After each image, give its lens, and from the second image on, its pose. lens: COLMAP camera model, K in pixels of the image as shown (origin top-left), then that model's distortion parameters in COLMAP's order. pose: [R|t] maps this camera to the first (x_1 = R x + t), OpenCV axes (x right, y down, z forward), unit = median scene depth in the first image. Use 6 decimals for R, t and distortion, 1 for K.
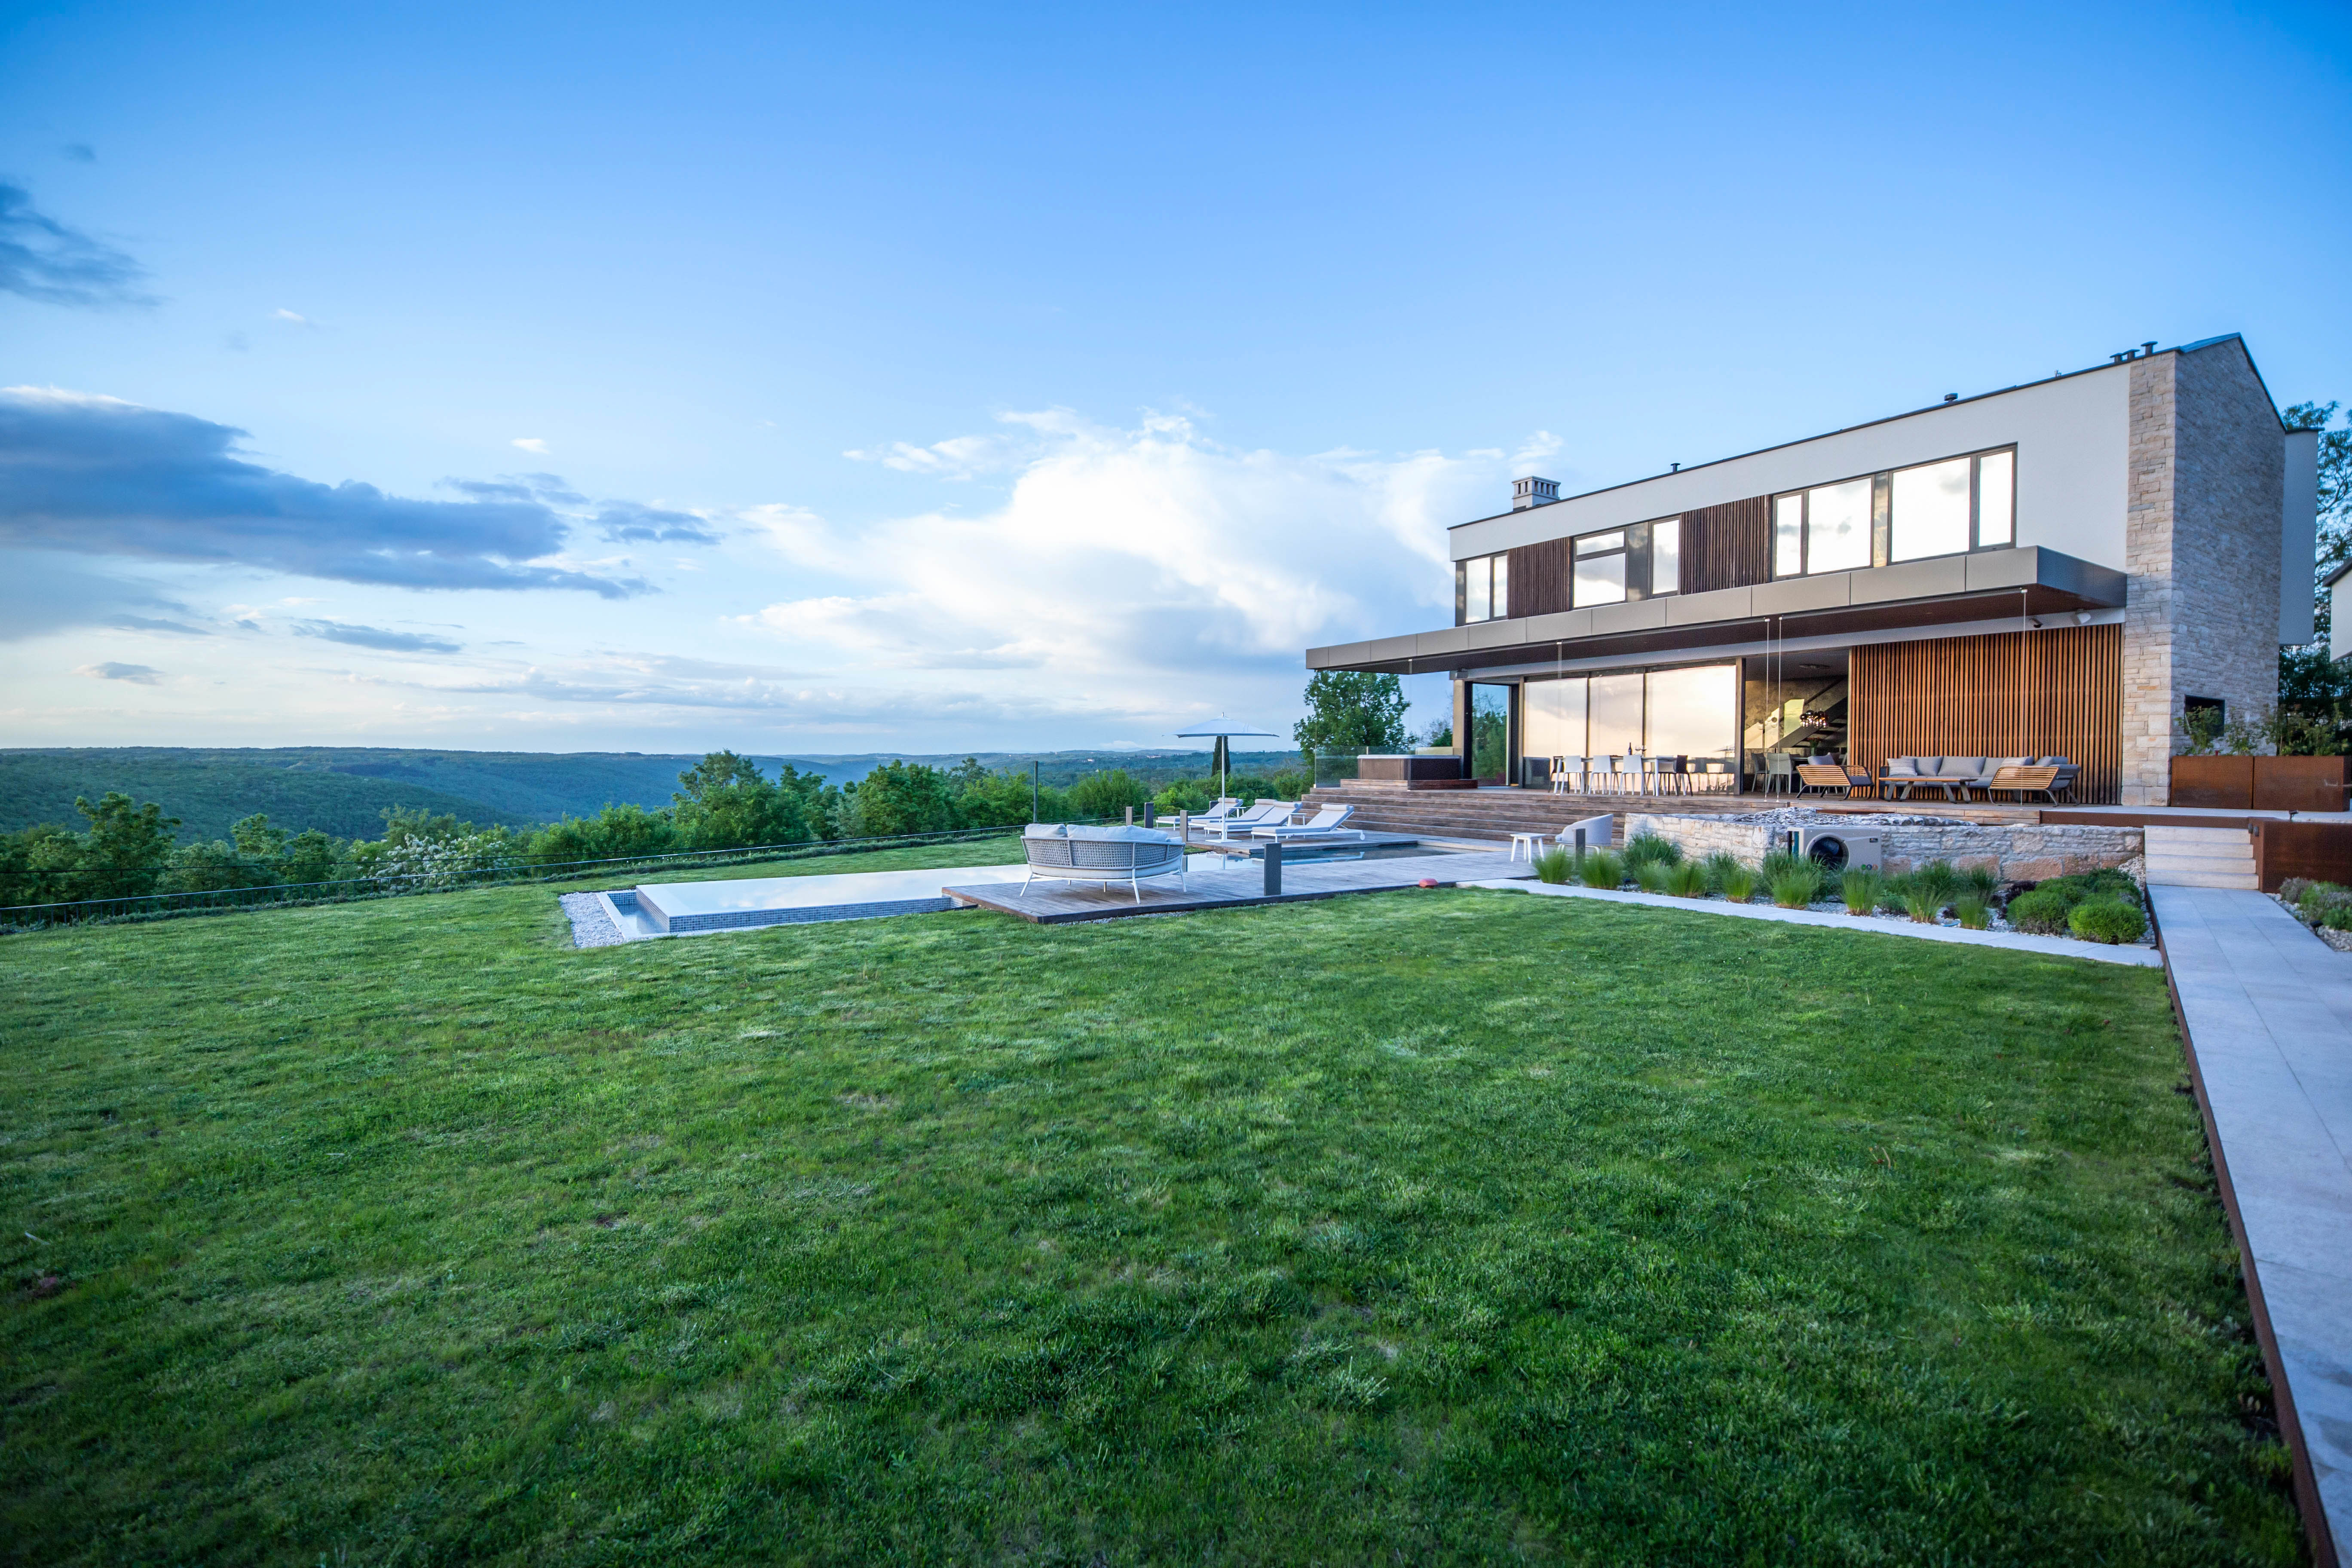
lens RADIAL K [[1010.7, 0, 1176.0], [0, 1010.7, 784.0], [0, 0, 1]] dist [-0.002386, -0.000441]
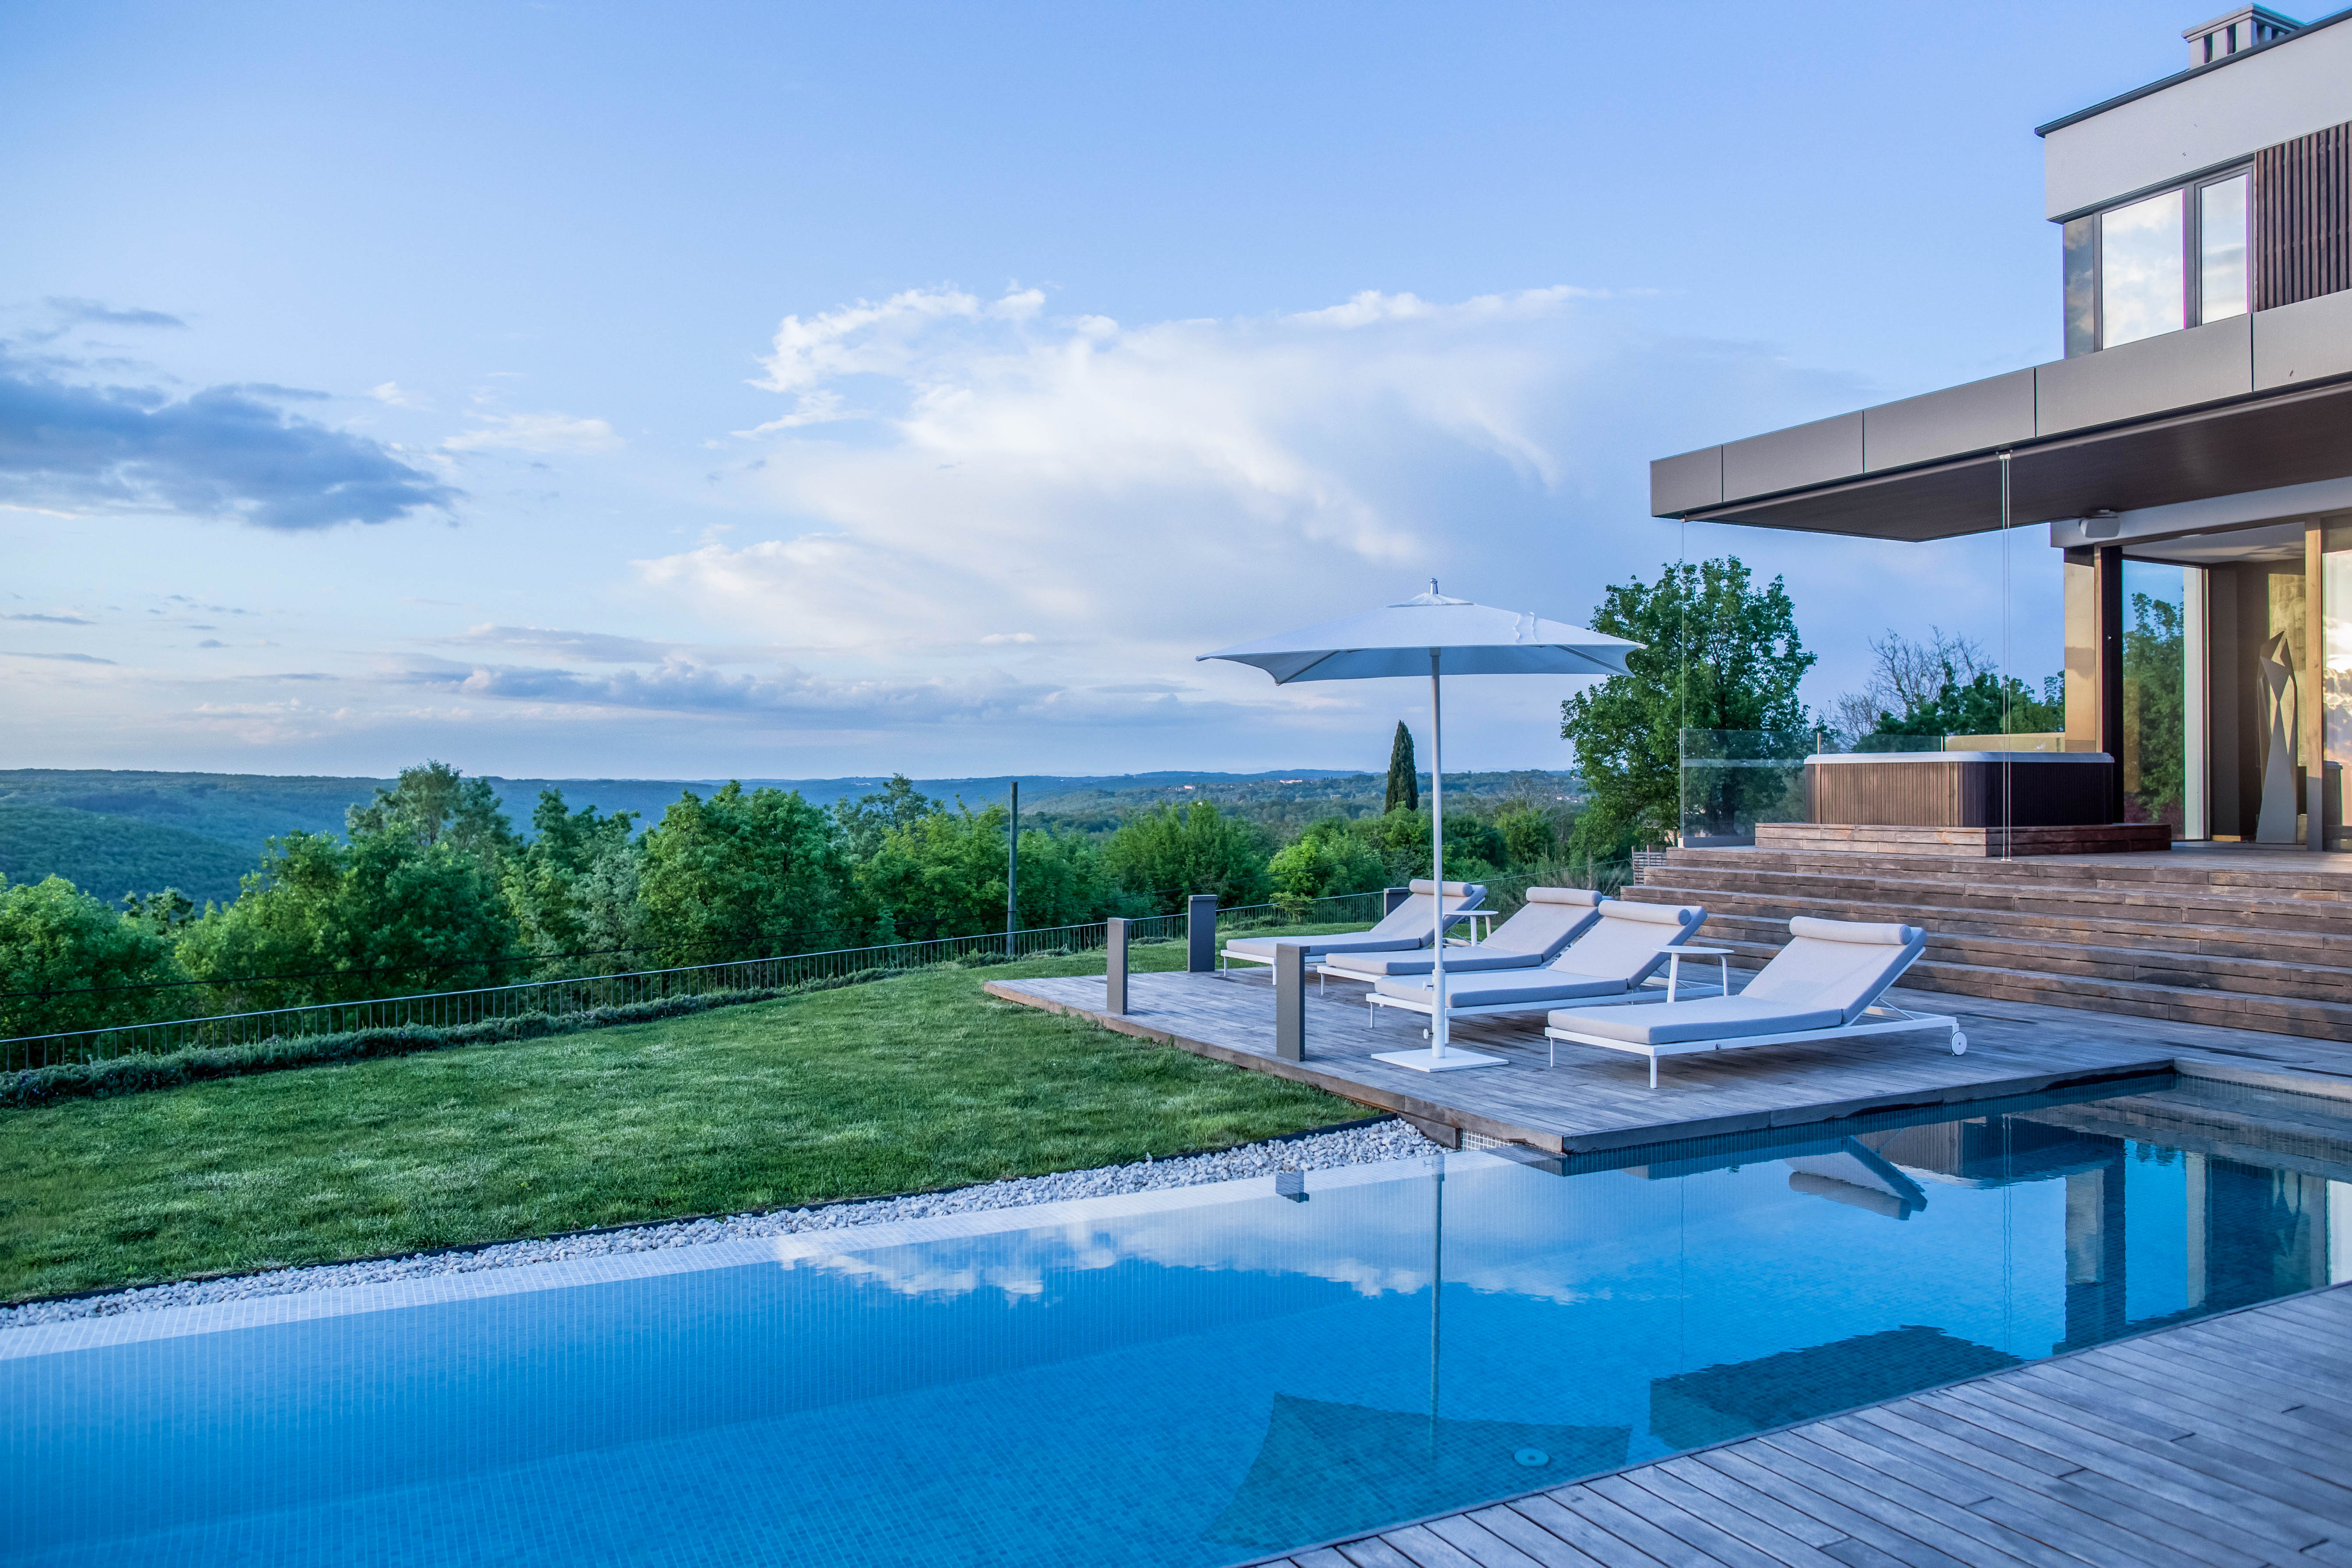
lens RADIAL K [[1640.9, 0, 1178.7], [0, 1640.9, 788.9], [0, 0, 1]] dist [-0.045156, 0.002493]
pose [[0.995961, -0.002220, -0.089756, 0.011798], [0.000226, 0.999753, -0.022220, -0.003575], [0.089783, 0.022110, 0.995716, 0.382460]]
